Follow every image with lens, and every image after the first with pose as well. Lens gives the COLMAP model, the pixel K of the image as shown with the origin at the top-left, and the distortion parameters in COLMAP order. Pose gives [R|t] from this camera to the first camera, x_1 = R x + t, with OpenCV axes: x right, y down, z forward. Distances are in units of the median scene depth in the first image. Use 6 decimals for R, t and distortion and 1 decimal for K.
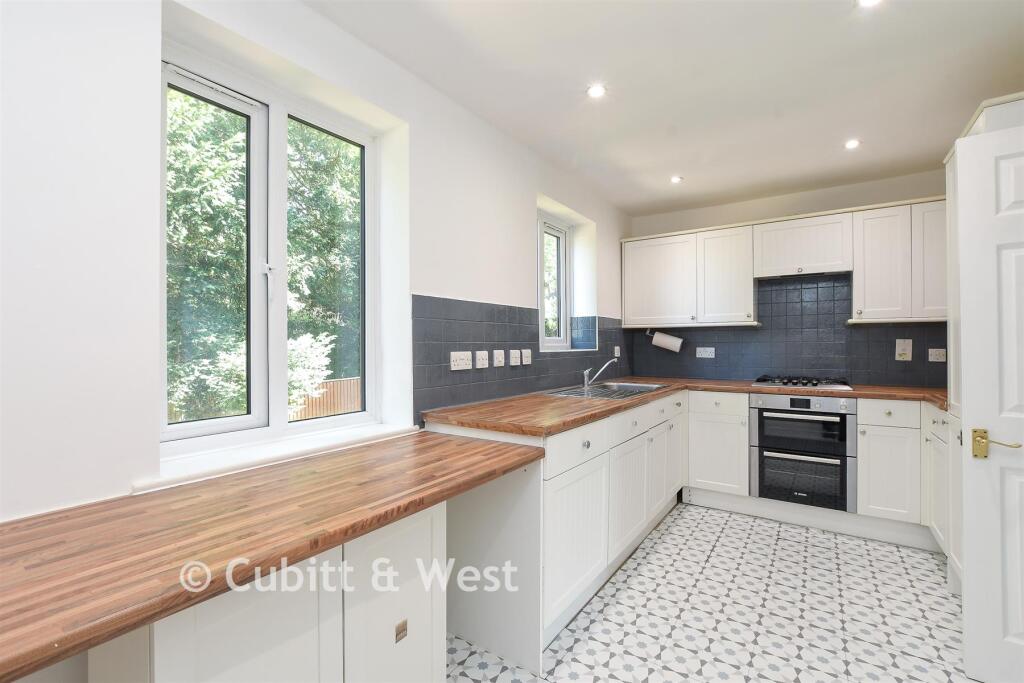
lens RADIAL K [[444.0, 0, 509.4], [0, 444.0, 343.3], [0, 0, 1]] dist [-0.017615, -0.000082]
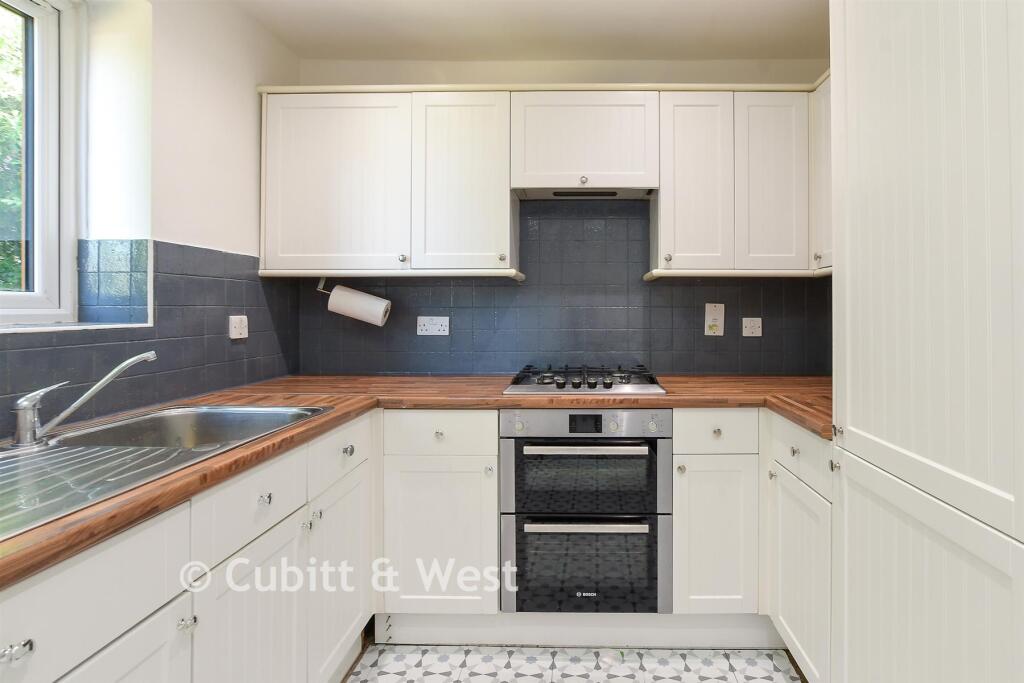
lens RADIAL K [[445.1, 0, 512.9], [0, 445.1, 308.1], [0, 0, 1]] dist [0.000301, -0.000020]
pose [[0.895669, 0.003123, 0.444710, 0.329639], [-0.002694, 0.999995, -0.001596, -0.000478], [-0.444713, 0.000232, 0.895673, 0.536488]]
